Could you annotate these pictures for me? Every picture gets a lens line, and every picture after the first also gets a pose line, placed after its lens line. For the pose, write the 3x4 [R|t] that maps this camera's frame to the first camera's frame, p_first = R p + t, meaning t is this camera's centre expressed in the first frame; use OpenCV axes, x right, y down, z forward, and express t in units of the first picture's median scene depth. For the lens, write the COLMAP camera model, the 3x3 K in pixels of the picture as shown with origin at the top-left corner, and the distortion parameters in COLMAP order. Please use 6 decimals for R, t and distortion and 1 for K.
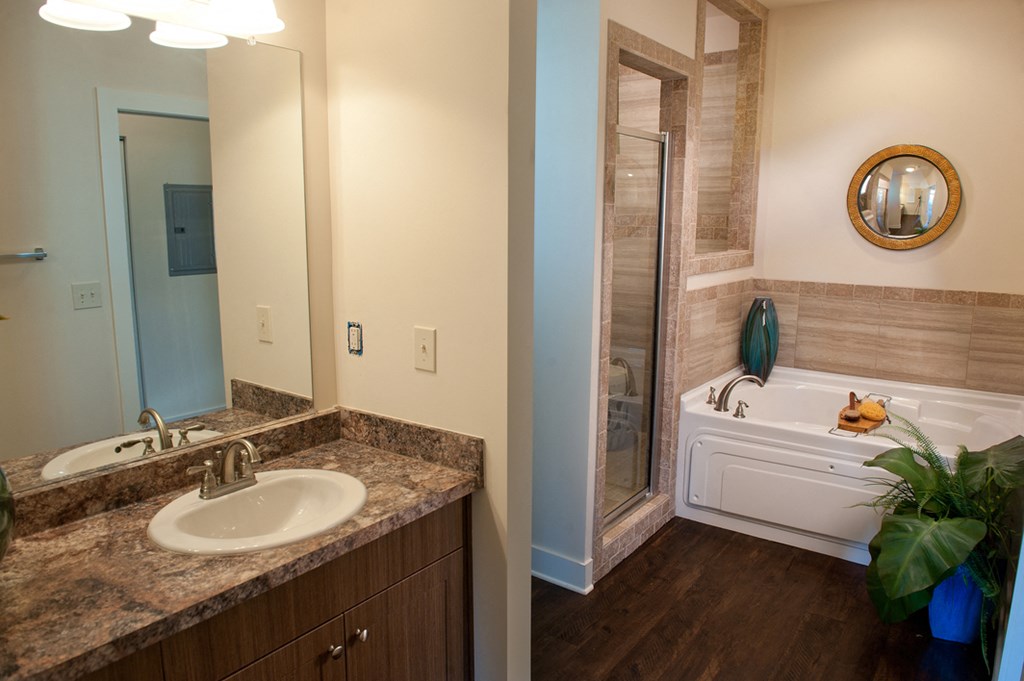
lens RADIAL K [[710.7, 0, 512.1], [0, 710.7, 338.4], [0, 0, 1]] dist [-0.035009, -0.016316]
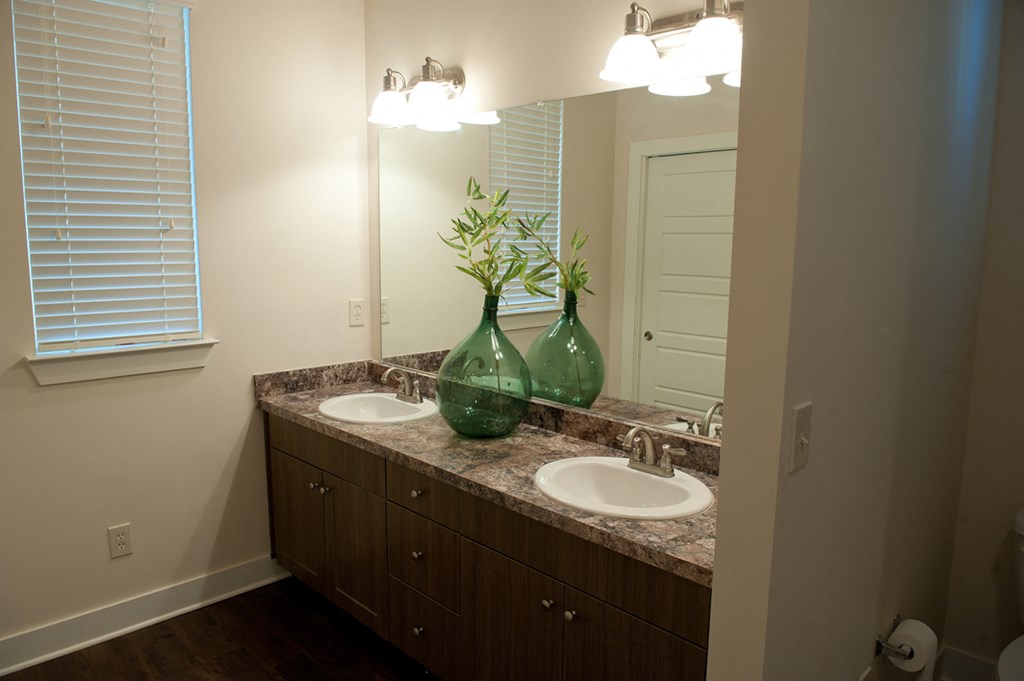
lens RADIAL K [[710.7, 0, 511.3], [0, 710.7, 343.2], [0, 0, 1]] dist [-0.035009, -0.016316]
pose [[-0.171069, 0.132929, -0.976251, 0.859629], [-0.180885, 0.969777, 0.163744, -0.158282], [0.968512, 0.204601, -0.141854, 1.044896]]
